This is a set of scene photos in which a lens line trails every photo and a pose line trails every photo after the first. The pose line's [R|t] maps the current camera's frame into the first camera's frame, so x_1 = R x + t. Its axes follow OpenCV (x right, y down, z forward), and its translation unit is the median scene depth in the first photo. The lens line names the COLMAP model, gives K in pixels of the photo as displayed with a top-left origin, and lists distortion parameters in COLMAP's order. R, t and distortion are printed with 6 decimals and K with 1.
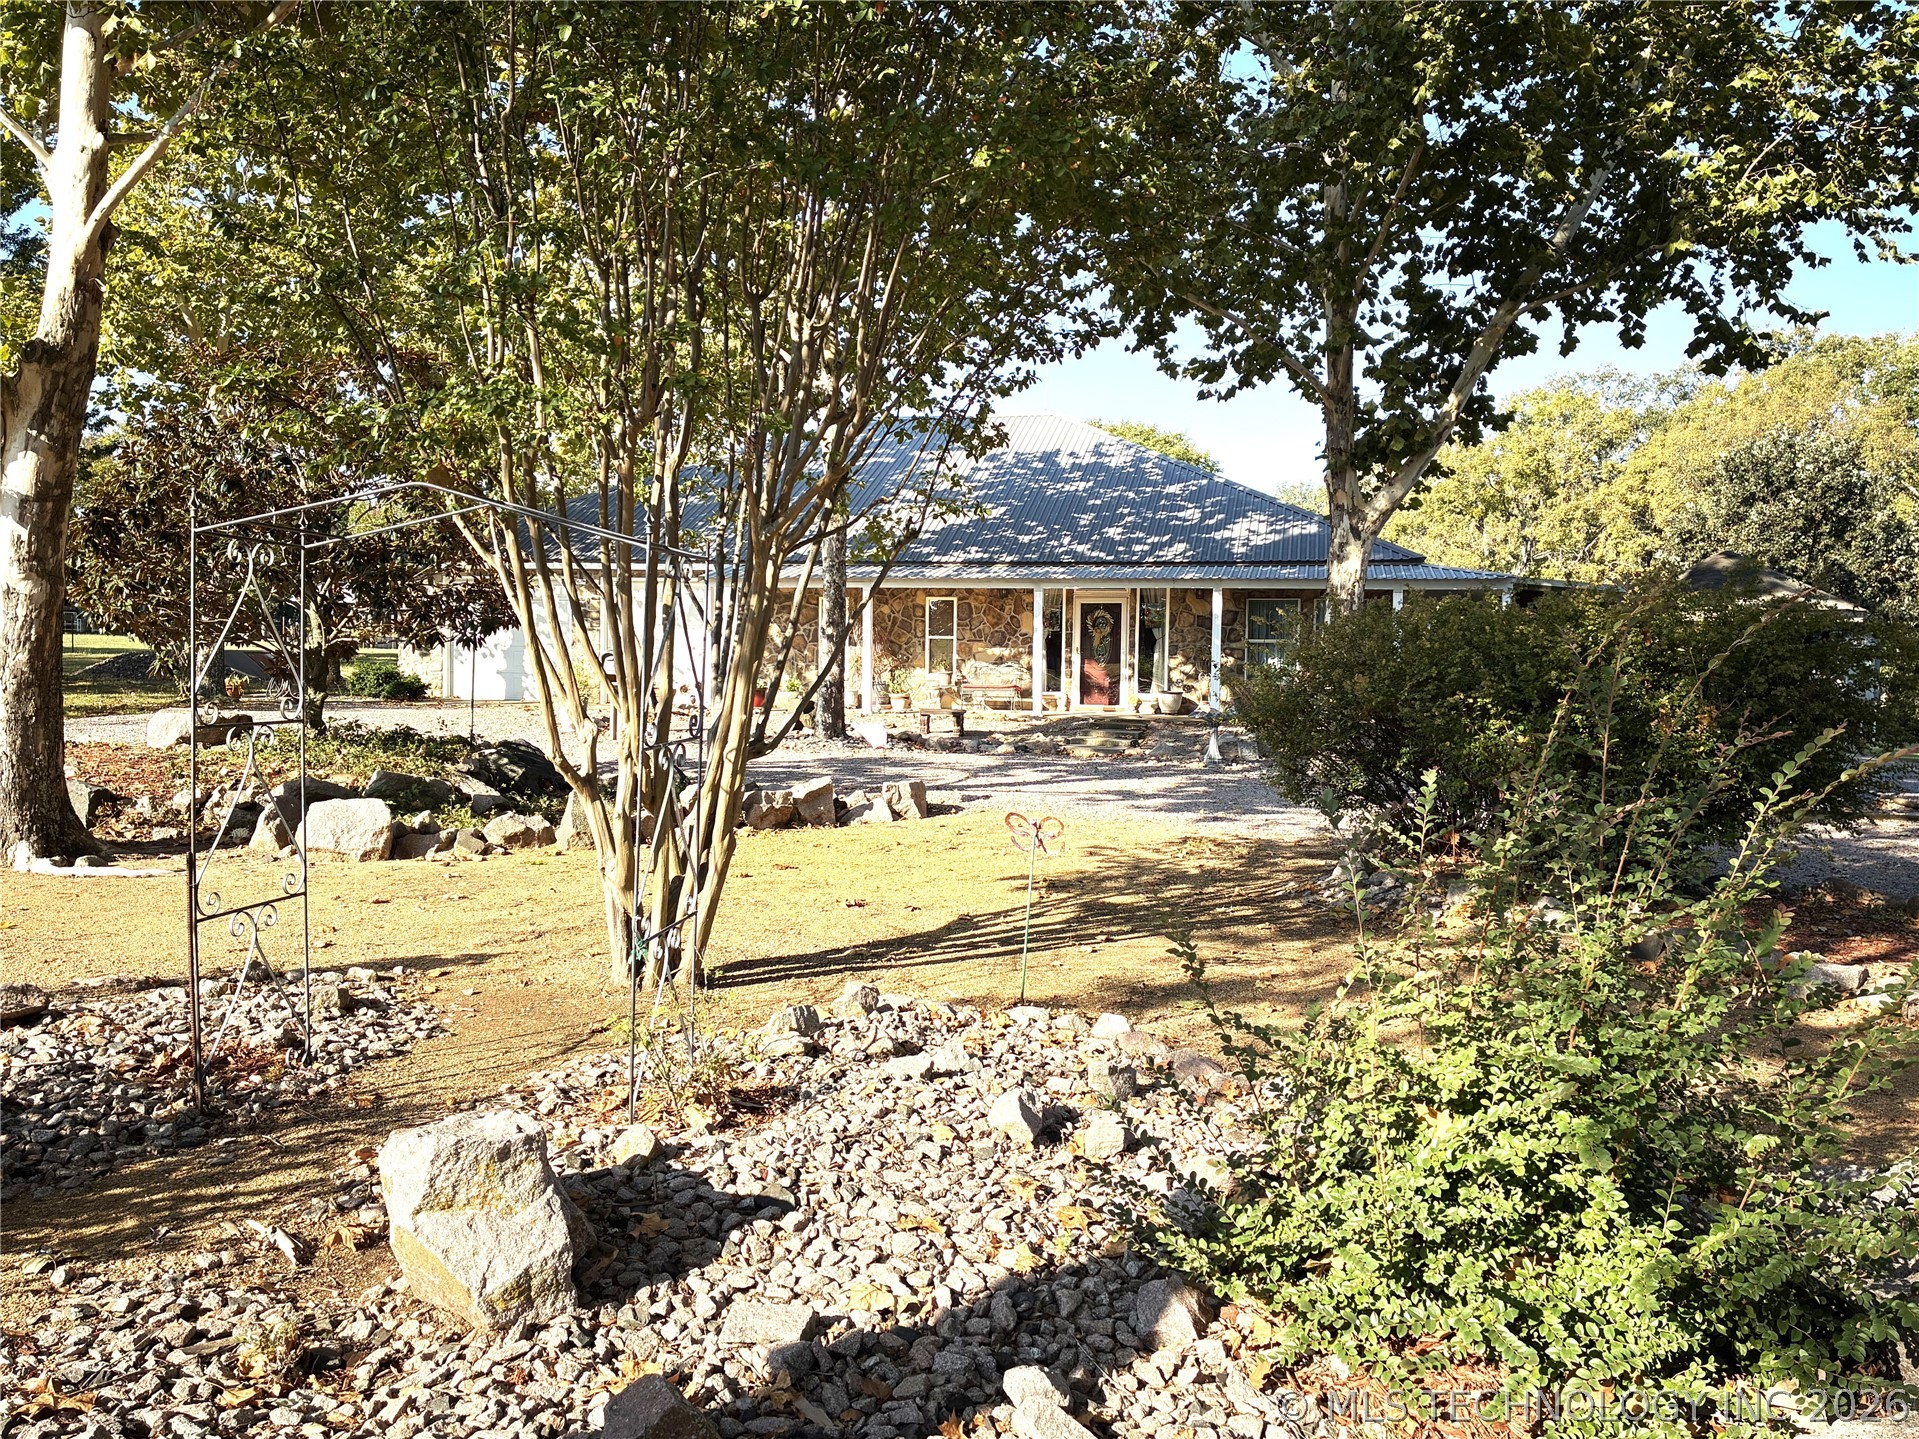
lens RADIAL K [[1458.3, 0, 955.2], [0, 1458.3, 718.7], [0, 0, 1]] dist [0.048640, -0.059315]
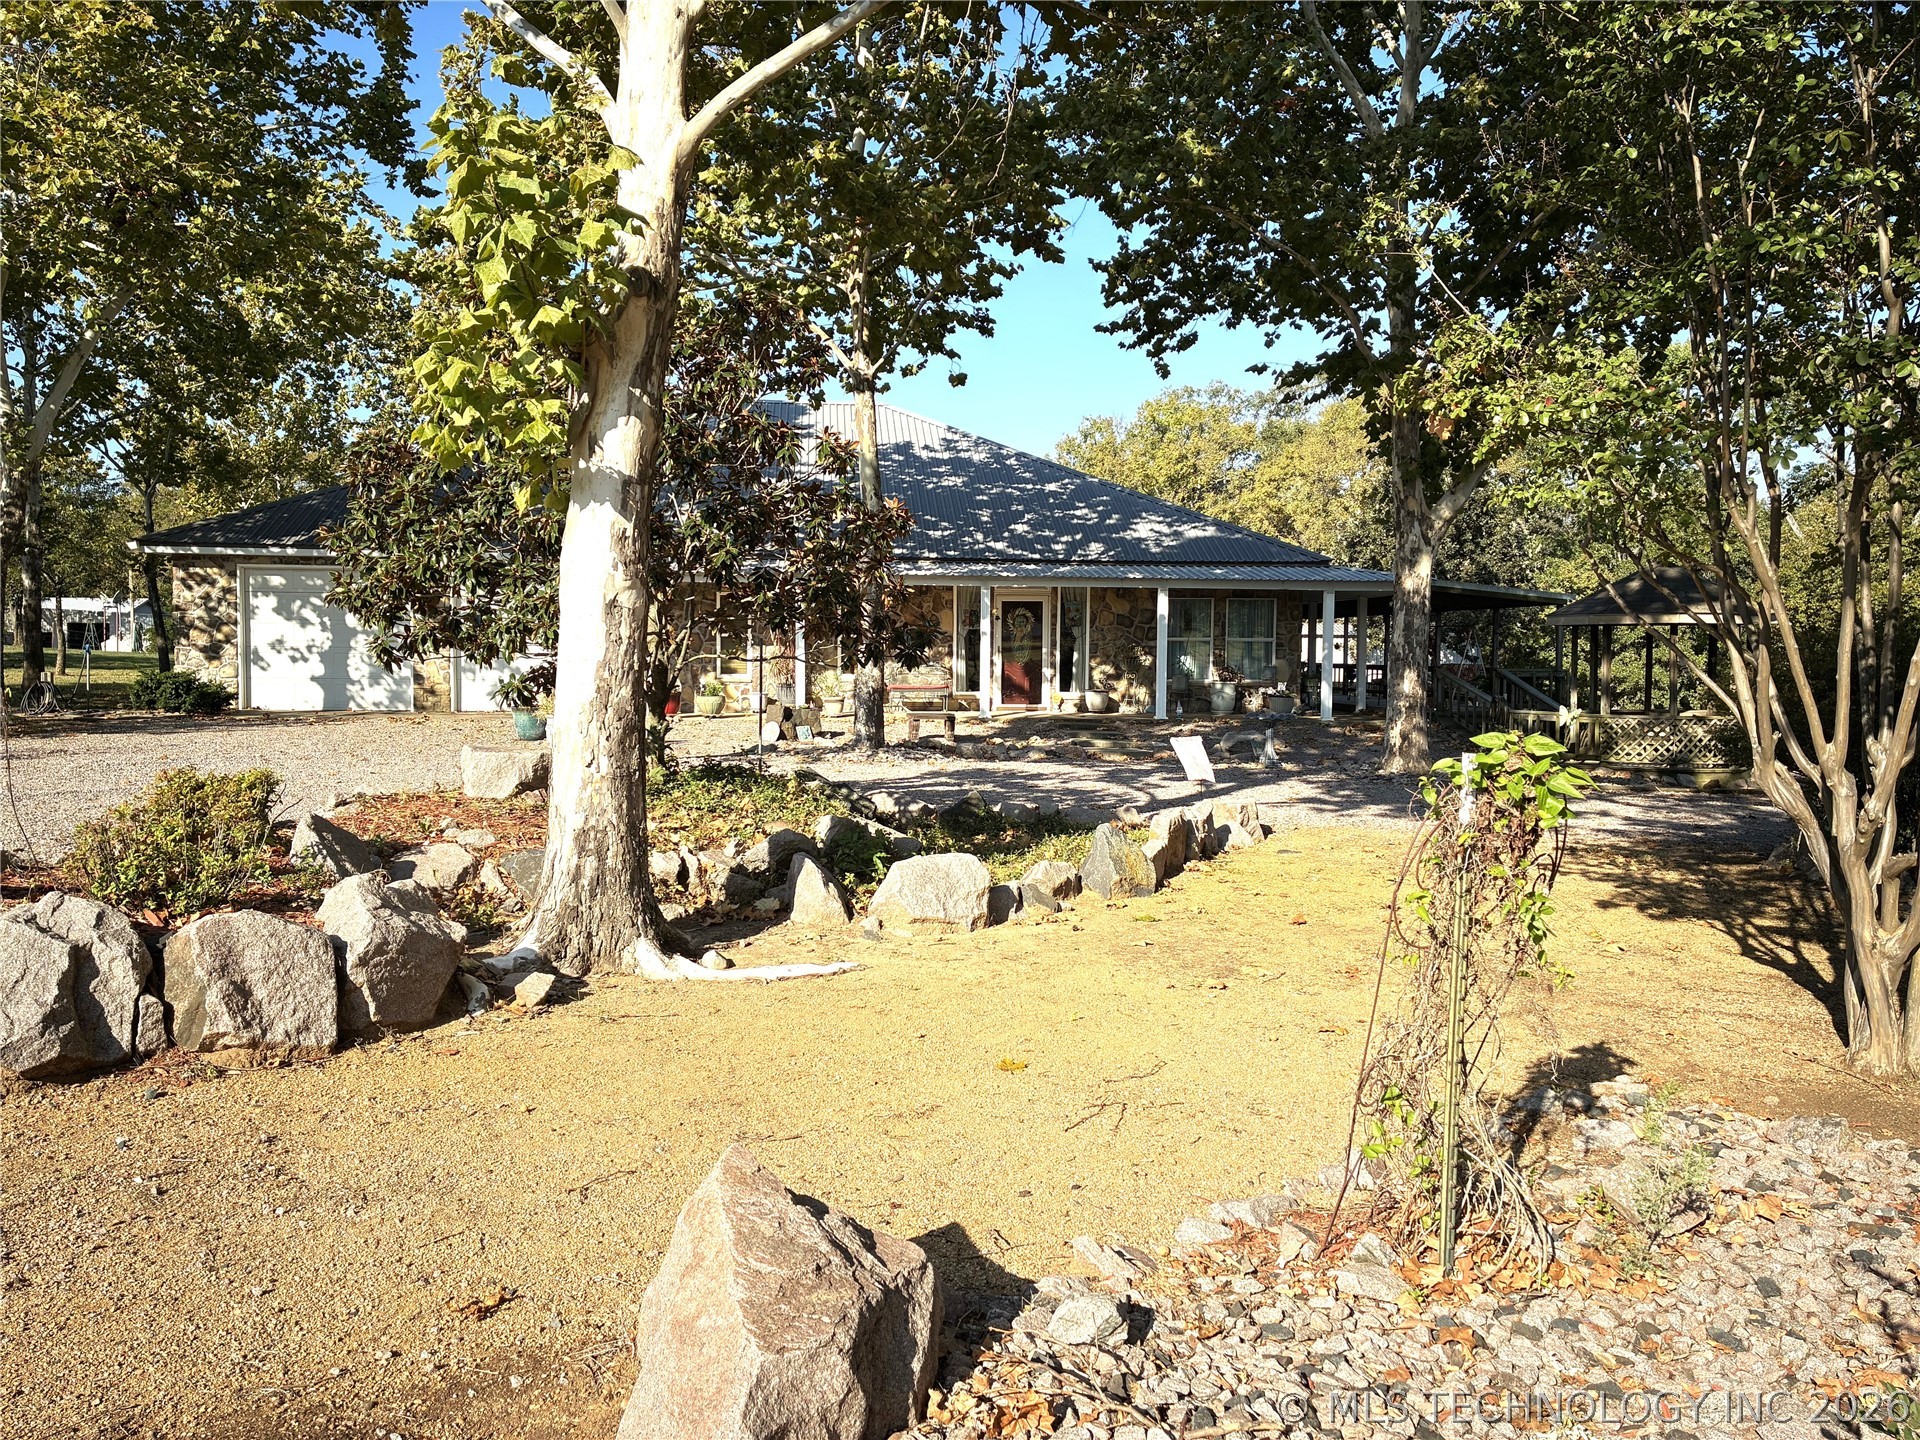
lens RADIAL K [[1459.1, 0, 959.5], [0, 1459.1, 720.0], [0, 0, 1]] dist [0.048640, -0.059315]
pose [[0.941827, -0.022017, 0.335377, -0.271335], [0.019123, 0.999746, 0.011929, -0.012479], [-0.335555, -0.004821, 0.942008, 0.090749]]
